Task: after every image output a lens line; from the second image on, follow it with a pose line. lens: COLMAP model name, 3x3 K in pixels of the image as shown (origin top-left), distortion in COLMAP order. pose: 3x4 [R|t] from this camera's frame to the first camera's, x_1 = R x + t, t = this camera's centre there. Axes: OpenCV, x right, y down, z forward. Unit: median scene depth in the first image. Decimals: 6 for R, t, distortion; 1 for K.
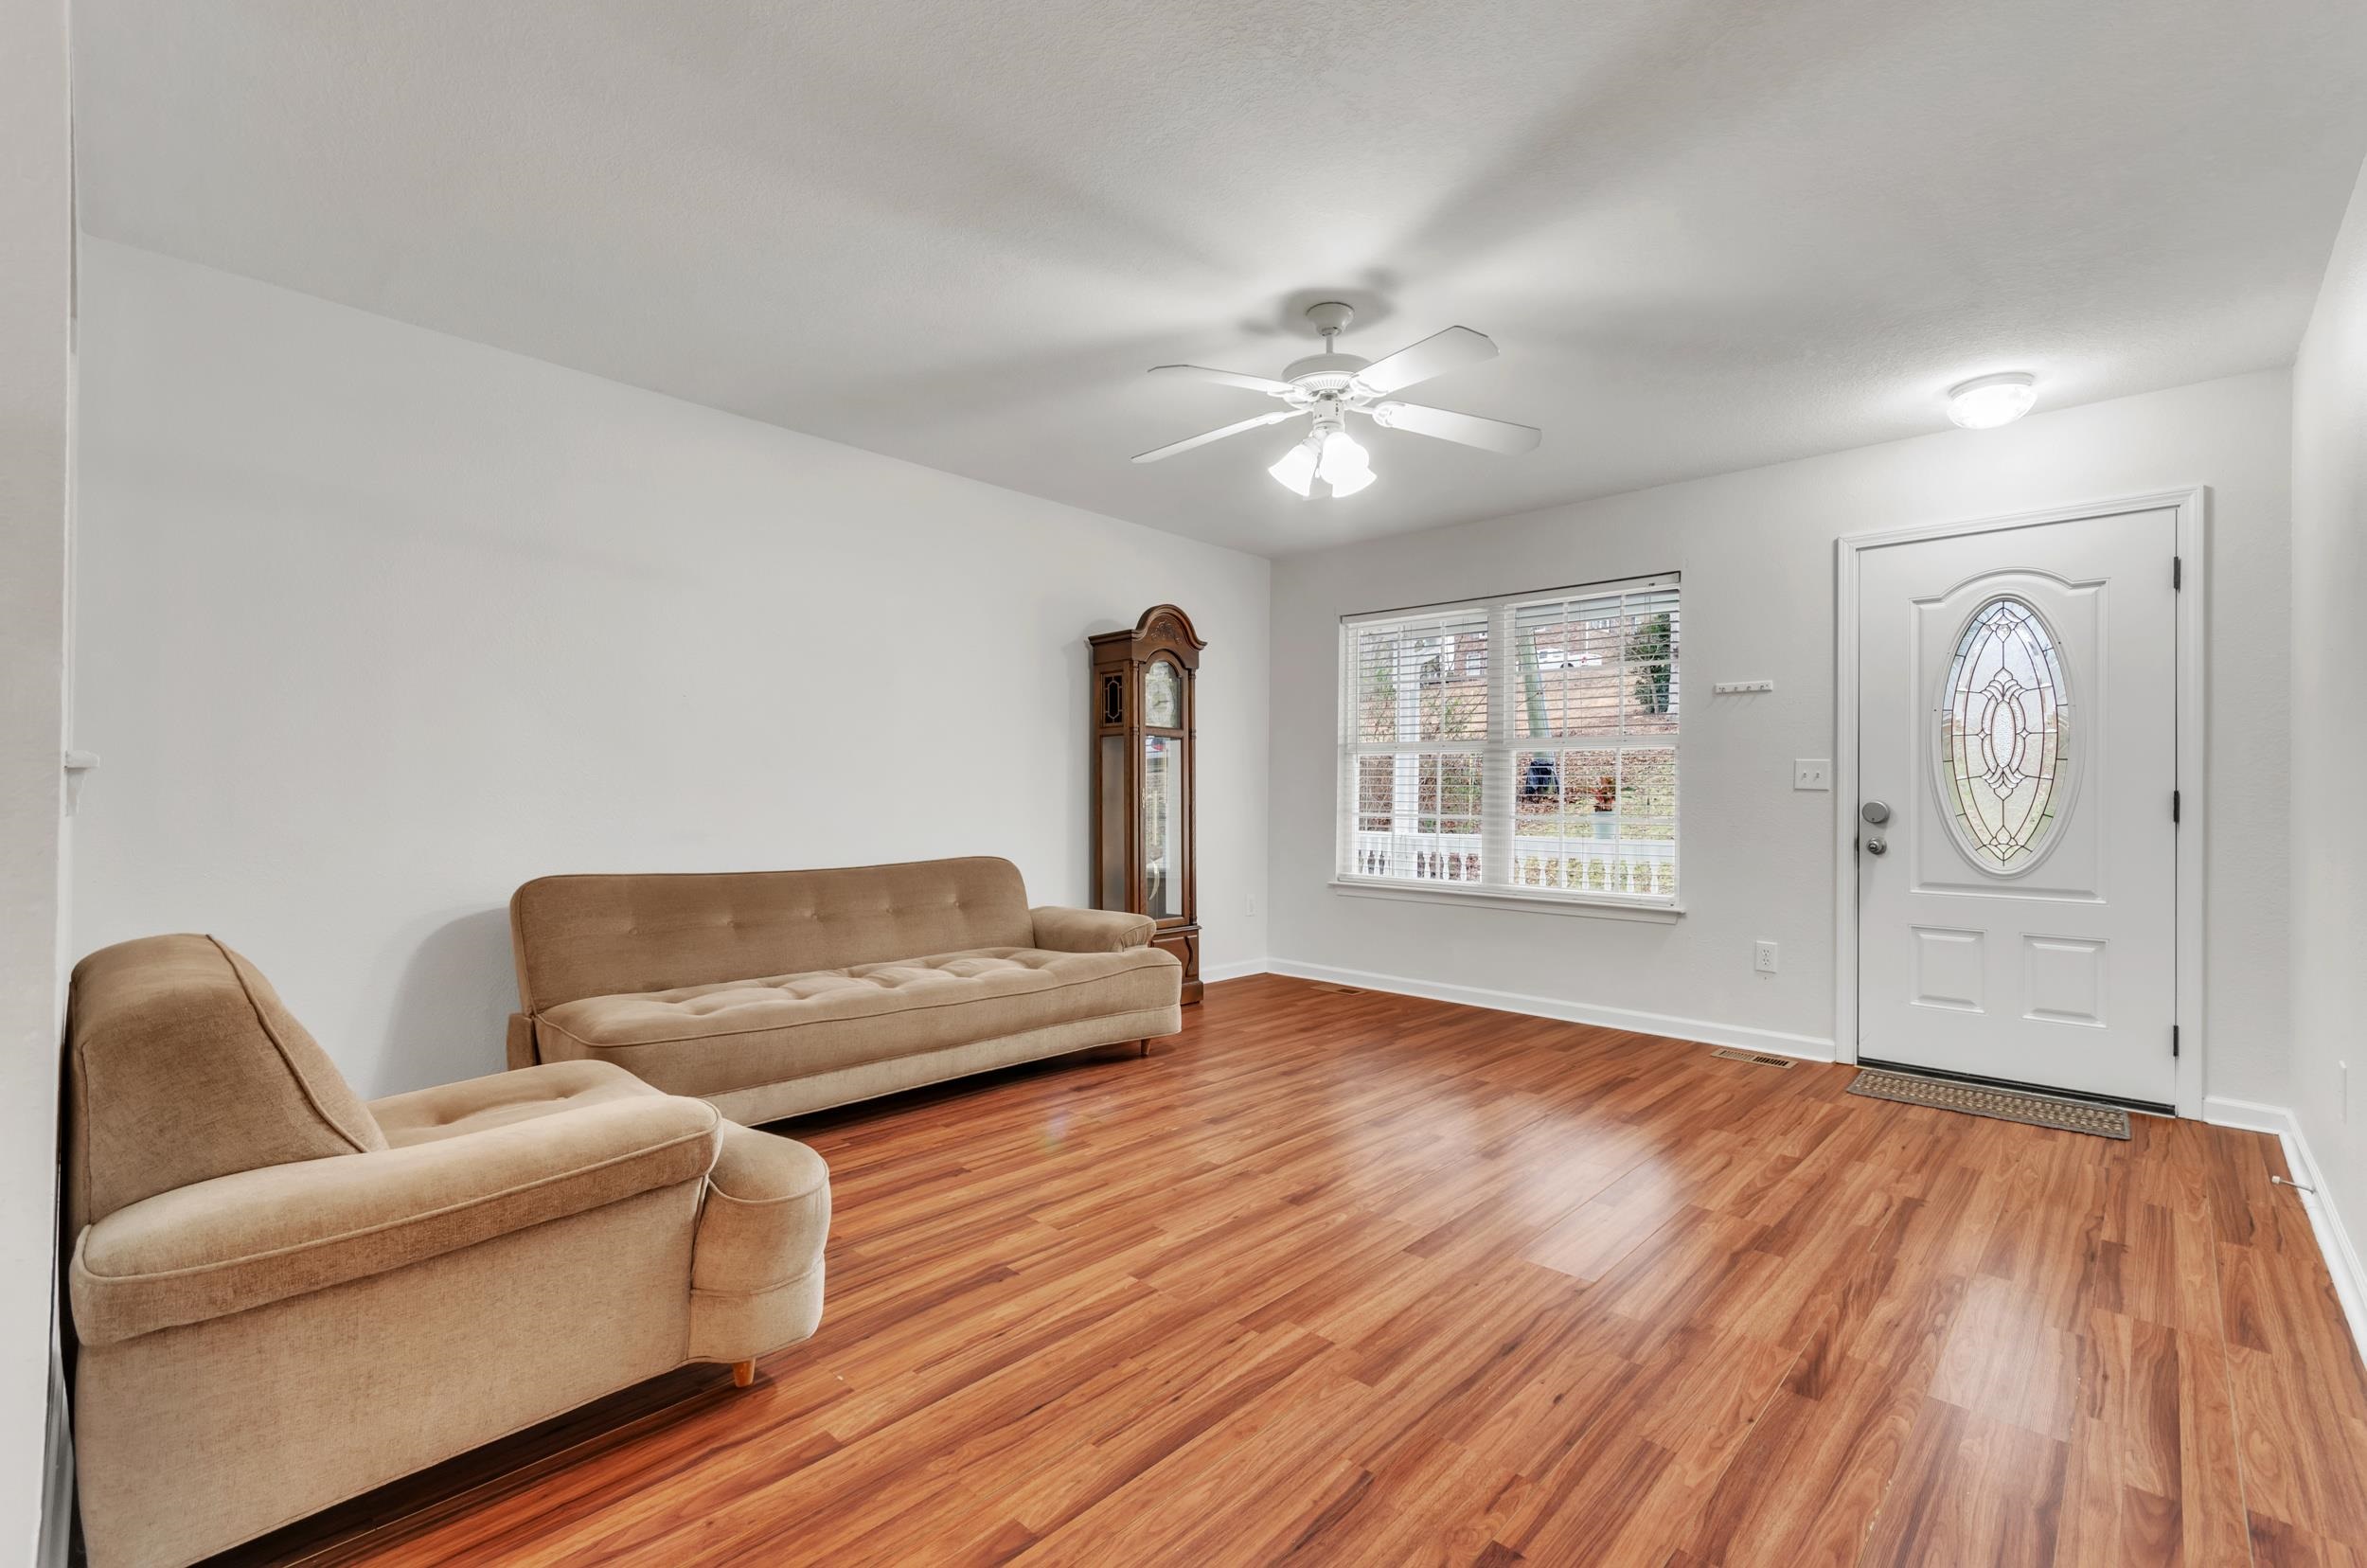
lens RADIAL K [[1046.0, 0, 1198.5], [0, 1046.0, 793.3], [0, 0, 1]] dist [0.002390, -0.000096]
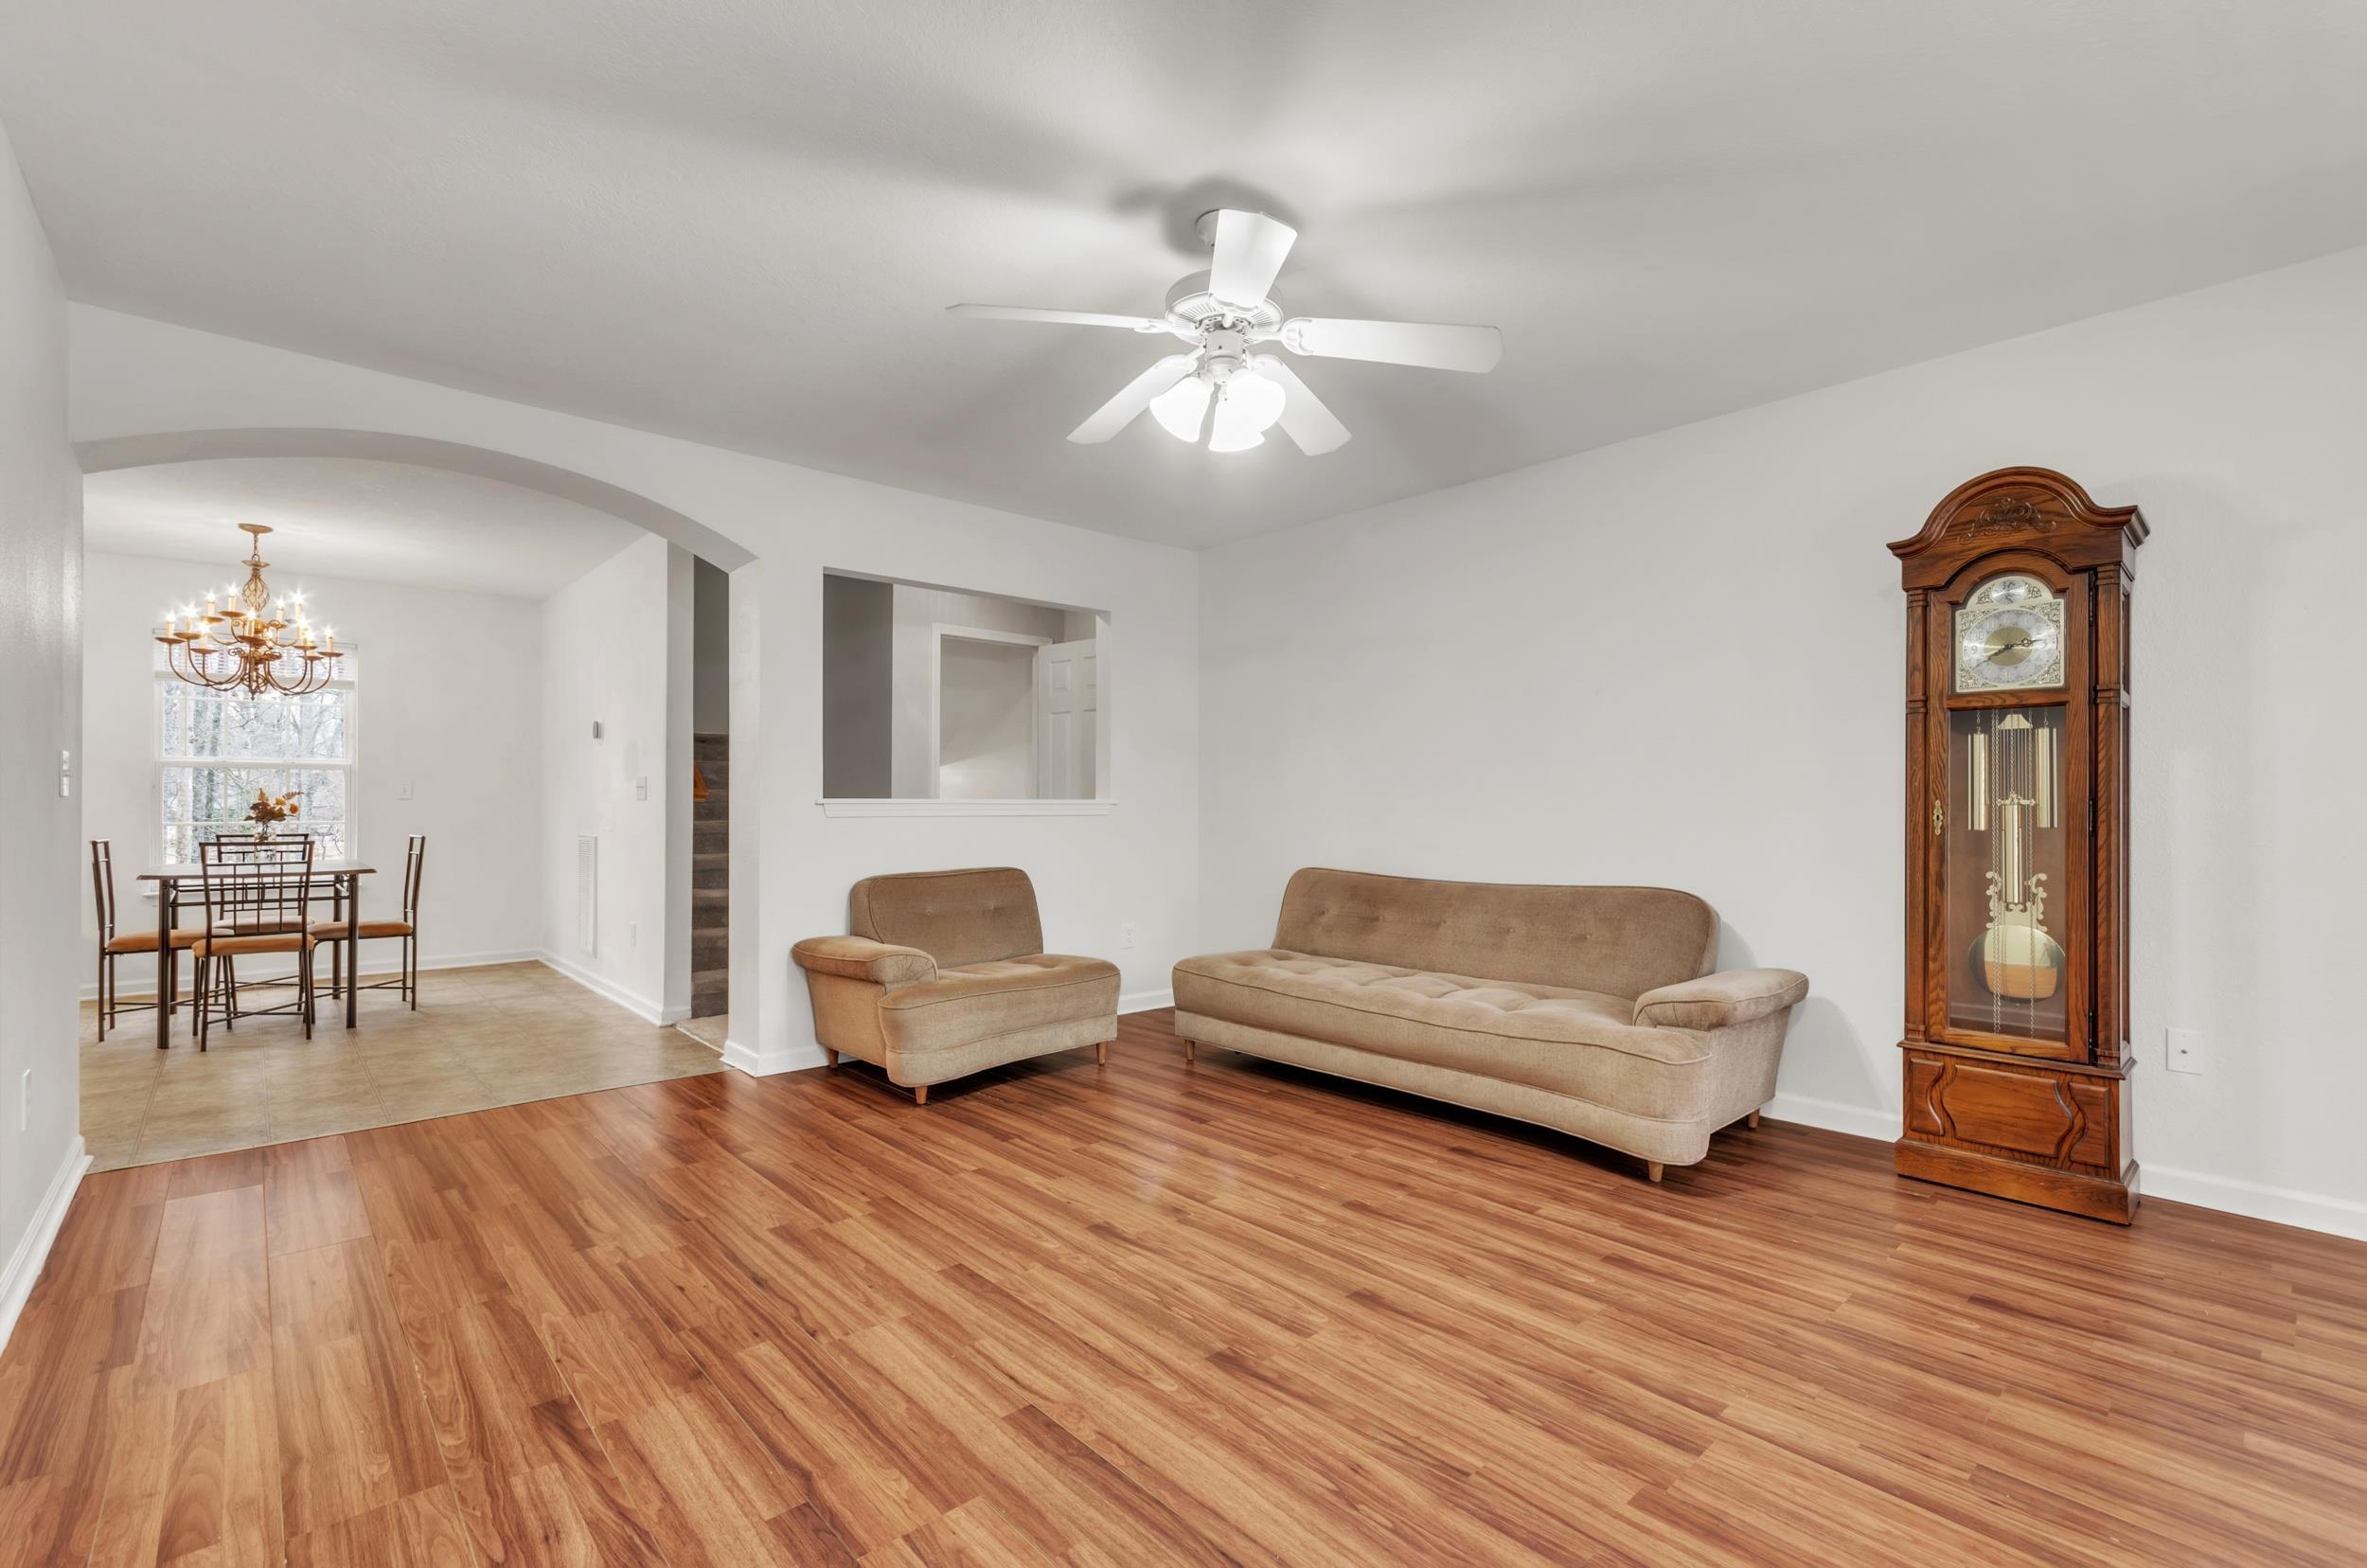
lens RADIAL K [[1046.0, 0, 1186.5], [0, 1046.0, 793.7], [0, 0, 1]] dist [0.002390, -0.000096]
pose [[-0.091947, -0.021107, -0.995540, 1.015174], [-0.000877, 0.999777, -0.021116, 0.010236], [0.995764, -0.001069, -0.091945, 1.129375]]
